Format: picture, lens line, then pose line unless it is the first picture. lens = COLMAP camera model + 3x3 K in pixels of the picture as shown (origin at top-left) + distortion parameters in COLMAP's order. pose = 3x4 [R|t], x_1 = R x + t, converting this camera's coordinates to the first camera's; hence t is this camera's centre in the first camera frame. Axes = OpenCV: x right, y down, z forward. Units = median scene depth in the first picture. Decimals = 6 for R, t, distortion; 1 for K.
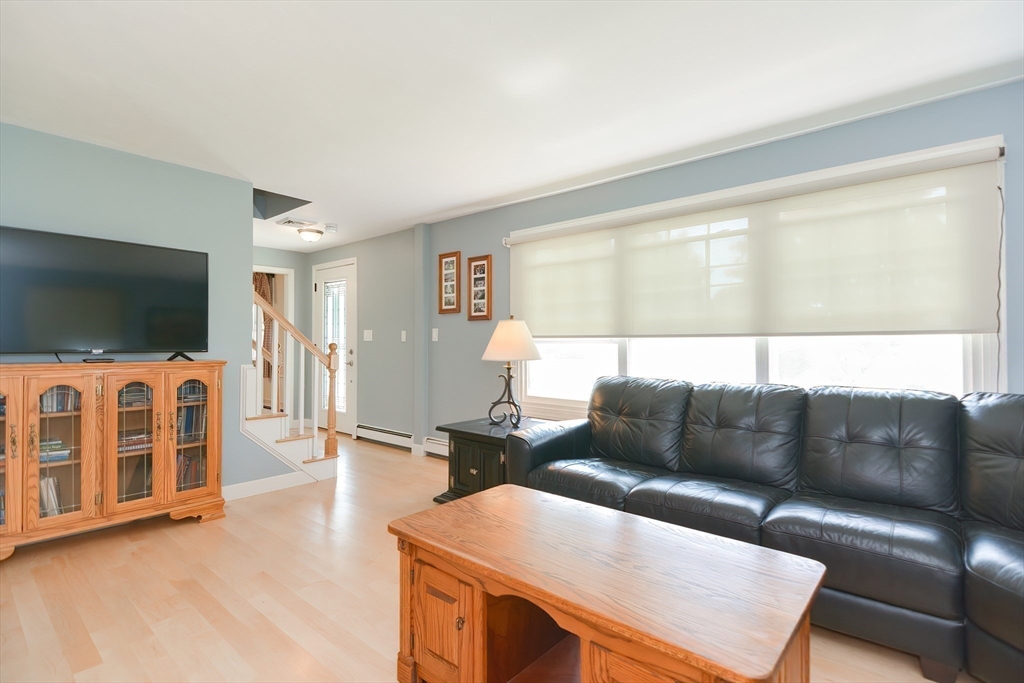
lens RADIAL K [[493.2, 0, 511.7], [0, 493.2, 341.3], [0, 0, 1]] dist [0.017091, -0.002620]
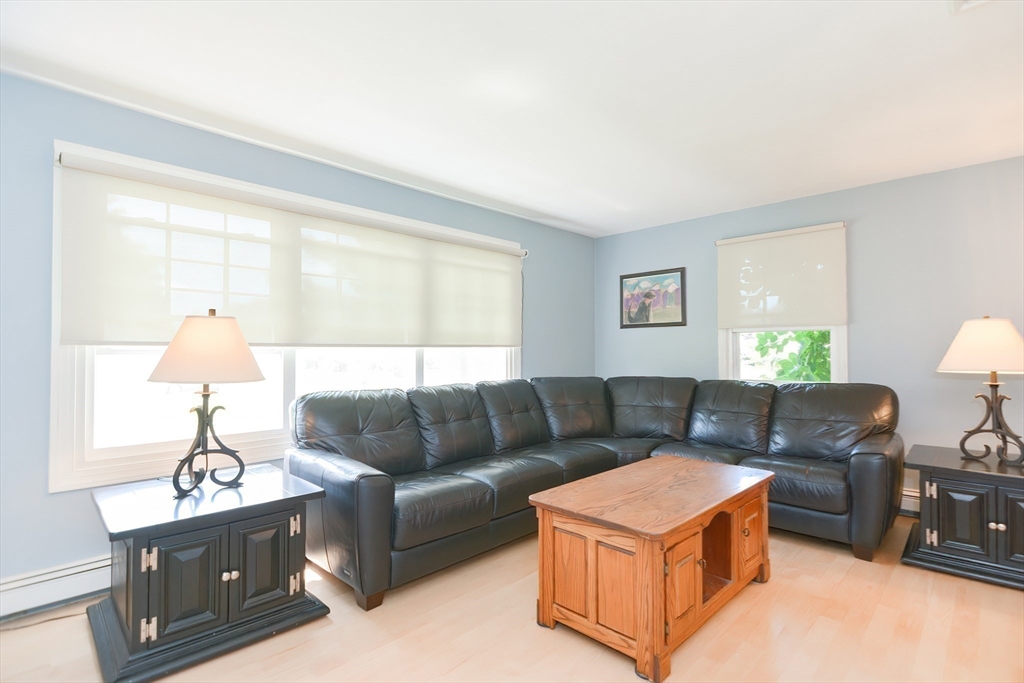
lens RADIAL K [[493.2, 0, 511.8], [0, 493.2, 344.2], [0, 0, 1]] dist [0.017091, -0.002620]
pose [[0.057841, 0.017779, 0.998167, -0.706144], [0.001941, 0.999838, -0.017921, 0.006235], [-0.998324, 0.002974, 0.057797, 0.705603]]
